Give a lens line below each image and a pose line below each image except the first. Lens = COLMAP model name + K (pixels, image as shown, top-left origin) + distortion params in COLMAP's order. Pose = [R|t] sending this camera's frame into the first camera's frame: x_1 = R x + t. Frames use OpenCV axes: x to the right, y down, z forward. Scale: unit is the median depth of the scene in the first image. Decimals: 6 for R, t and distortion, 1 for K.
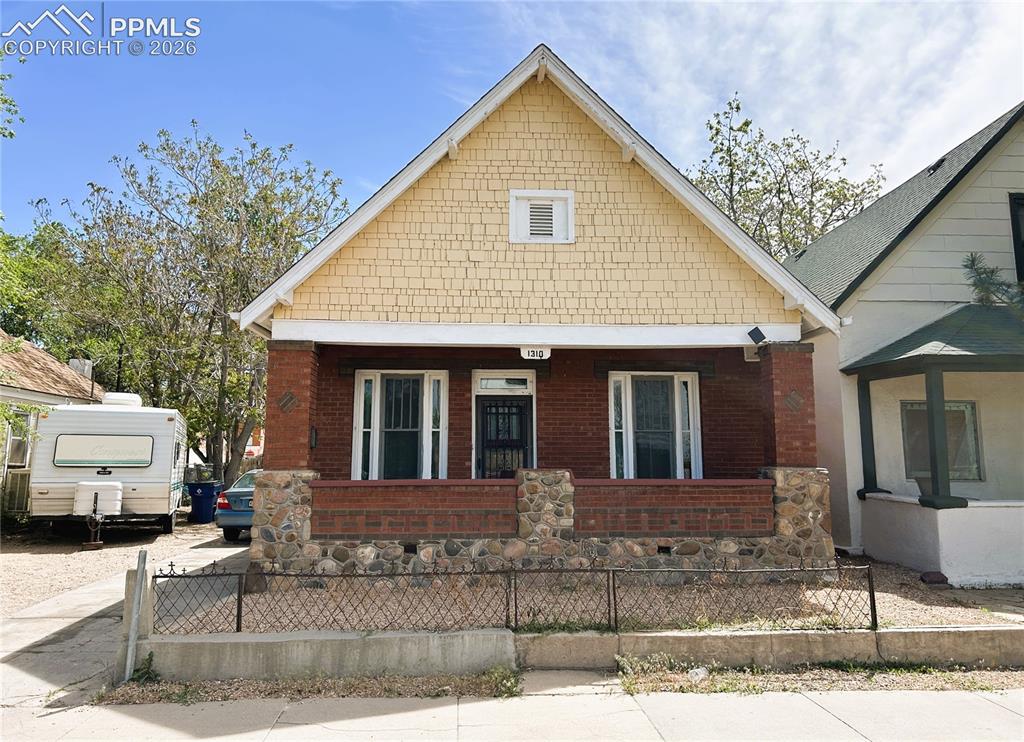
lens RADIAL K [[795.6, 0, 511.4], [0, 795.6, 350.2], [0, 0, 1]] dist [0.053932, -0.058855]
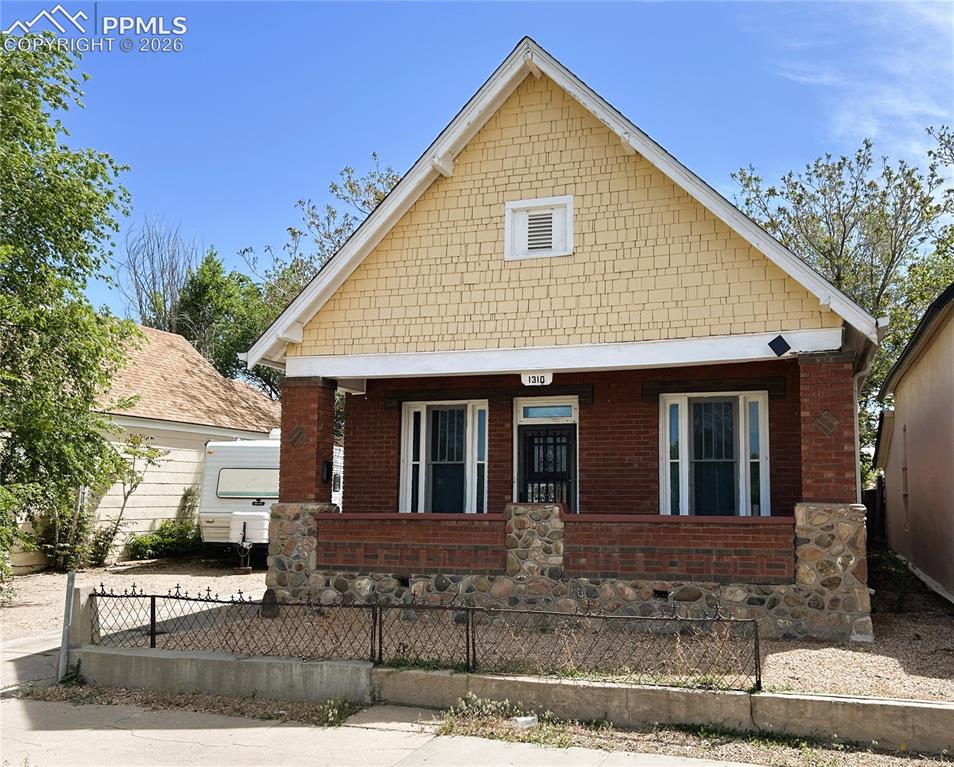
lens RADIAL K [[887.3, 0, 535.0], [0, 887.3, 419.4], [0, 0, 1]] dist [0.078154, -0.107993]
pose [[0.932997, -0.027123, -0.358861, 0.401364], [0.046544, 0.997875, 0.045589, 0.003855], [0.356862, -0.059237, 0.932277, 0.036856]]
